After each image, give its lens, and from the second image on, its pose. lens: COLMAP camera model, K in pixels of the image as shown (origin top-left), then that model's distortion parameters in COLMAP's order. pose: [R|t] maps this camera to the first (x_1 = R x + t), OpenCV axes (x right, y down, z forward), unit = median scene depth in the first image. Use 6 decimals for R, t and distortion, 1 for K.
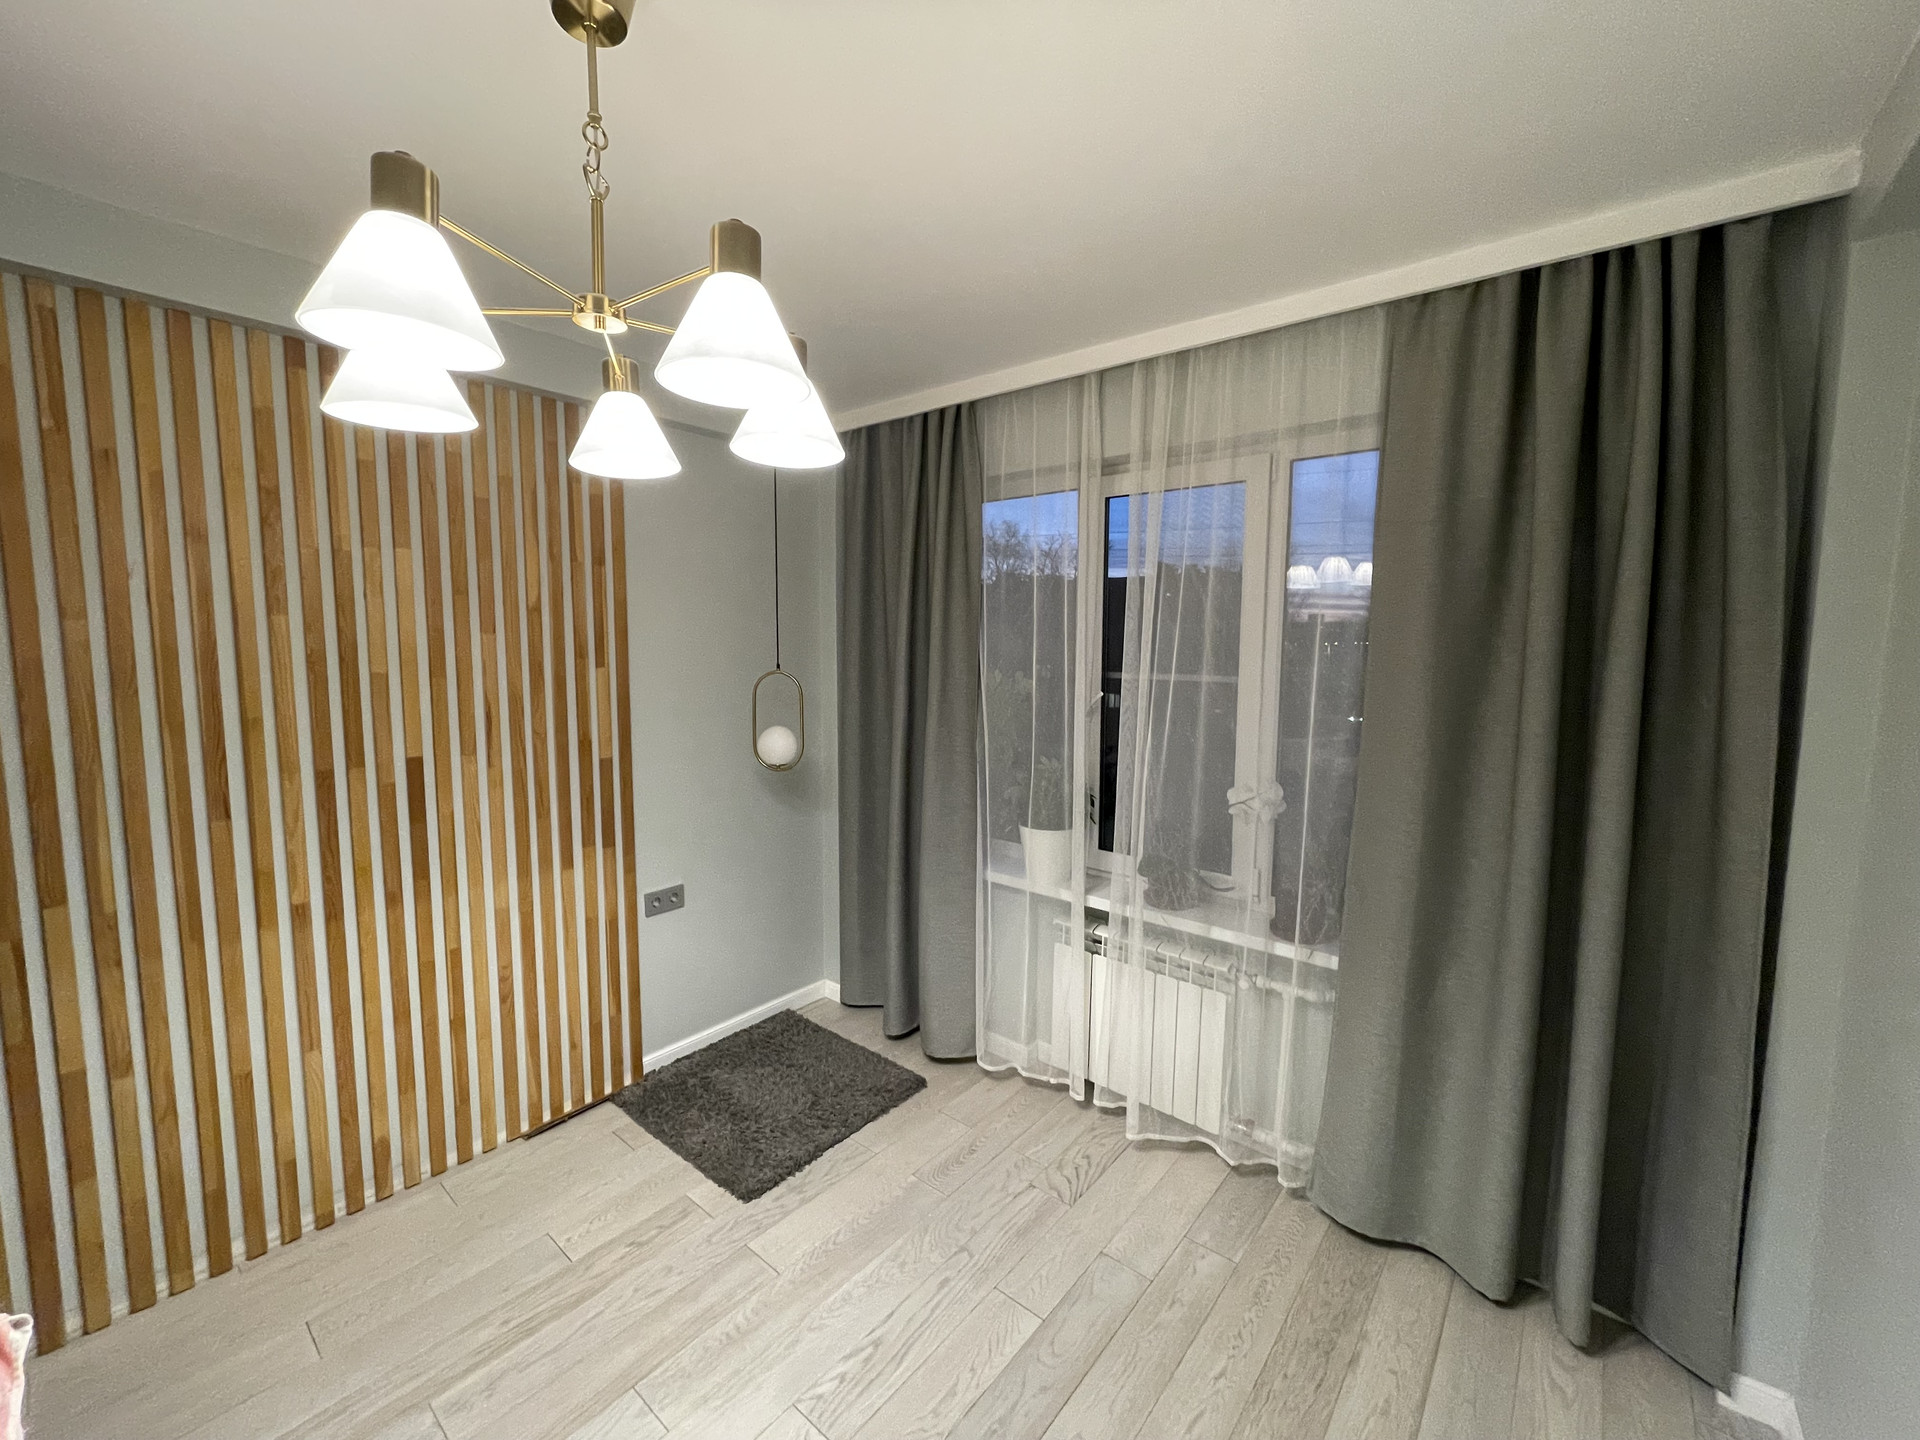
lens RADIAL K [[776.8, 0, 958.9], [0, 776.8, 712.6], [0, 0, 1]] dist [-0.001641, -0.000432]
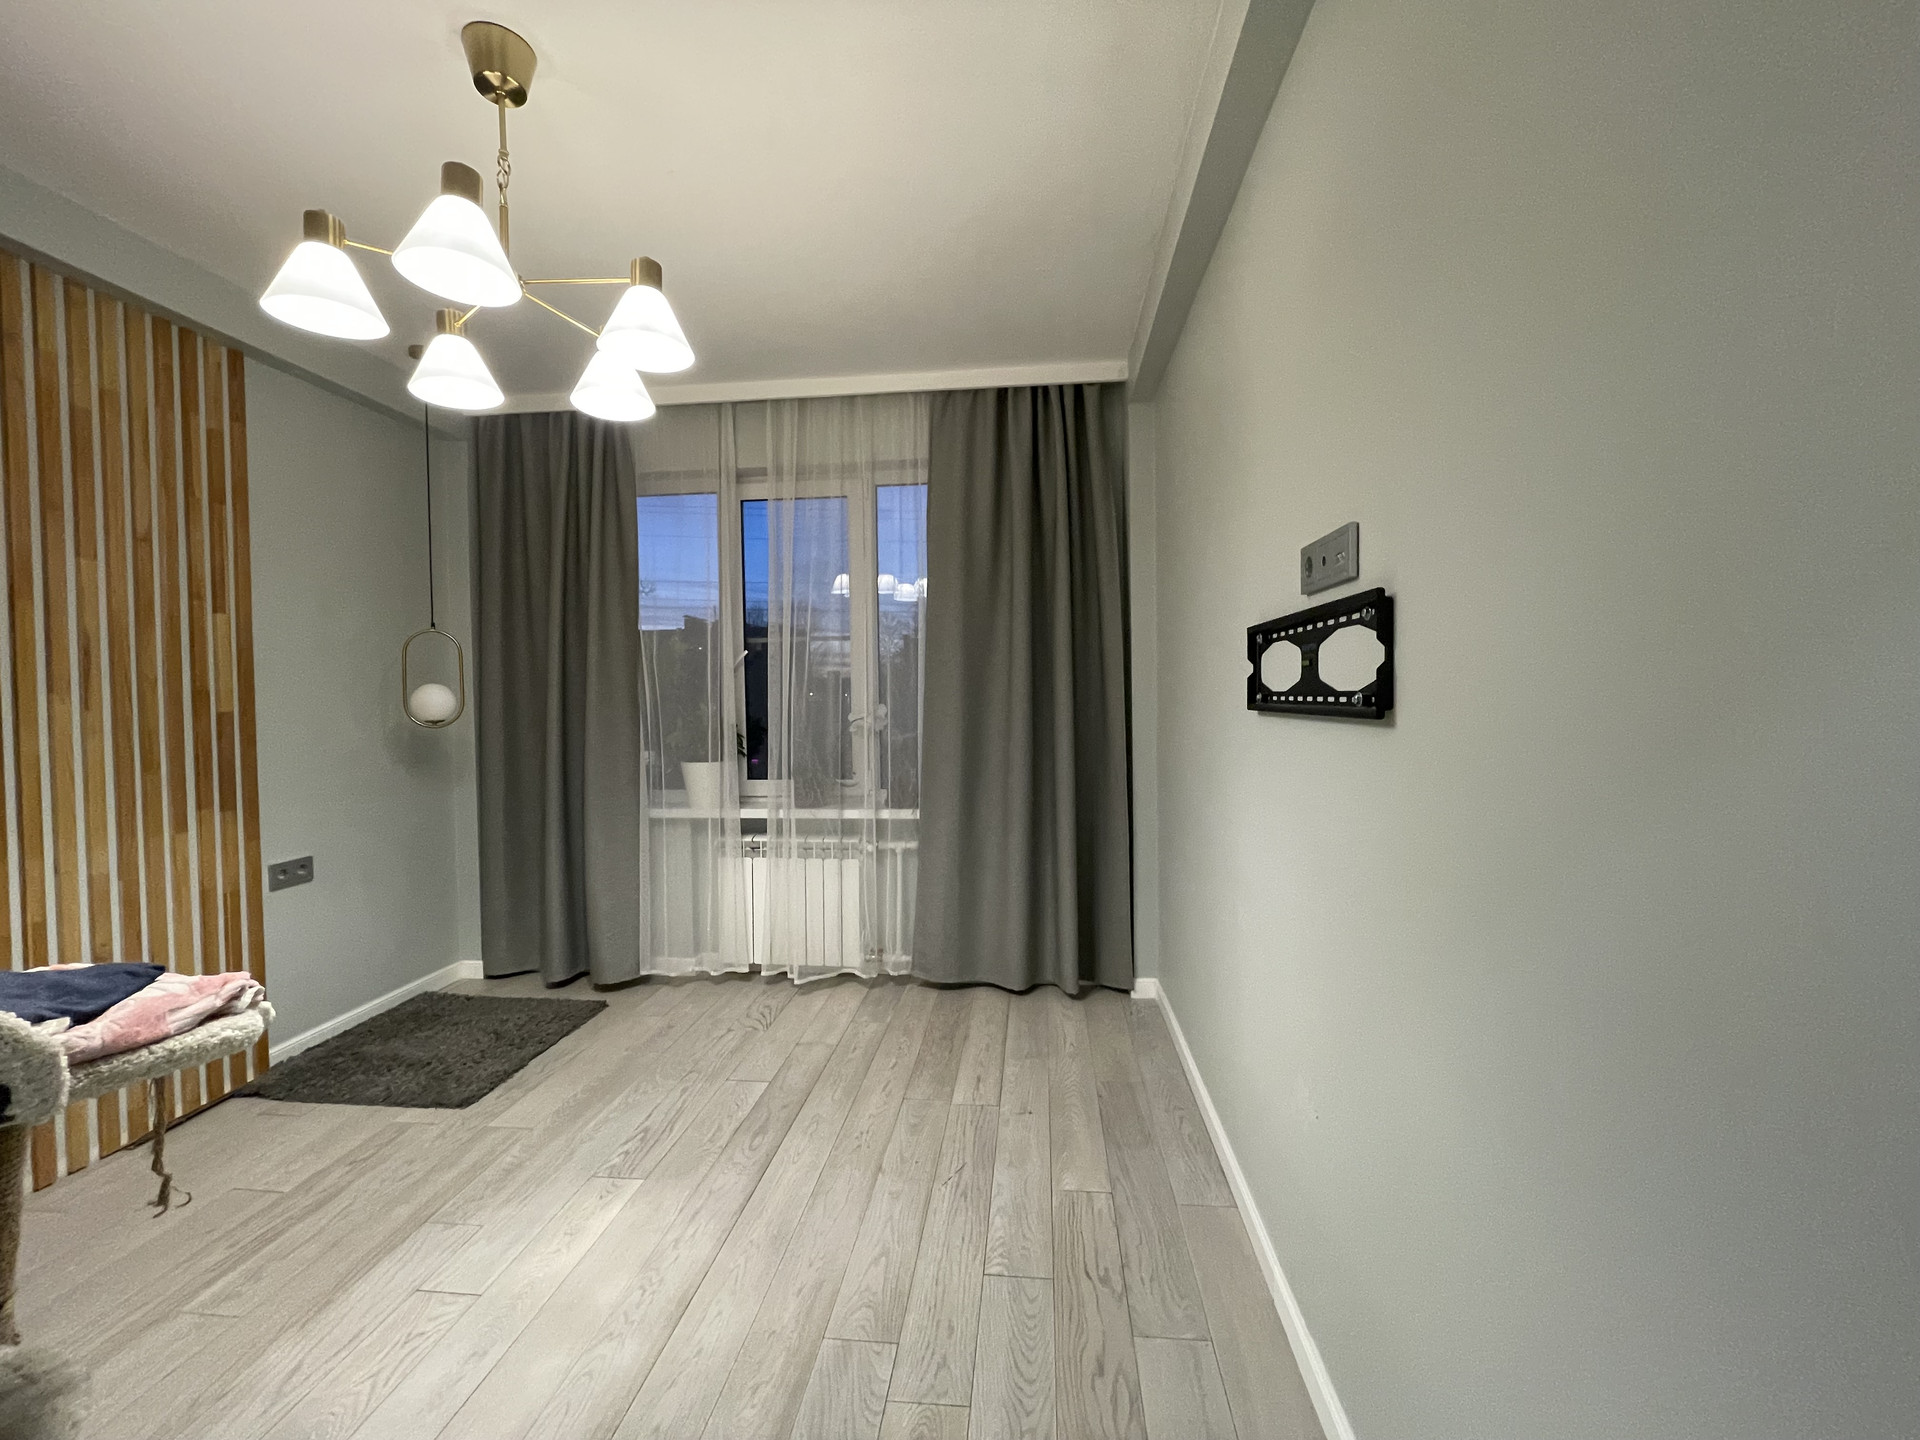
lens RADIAL K [[776.8, 0, 955.9], [0, 776.8, 718.0], [0, 0, 1]] dist [-0.001641, -0.000432]
pose [[0.832913, -0.034742, 0.552312, -0.261656], [0.072360, 0.996296, -0.046452, 0.185539], [-0.548652, 0.078656, 0.832343, -0.261058]]
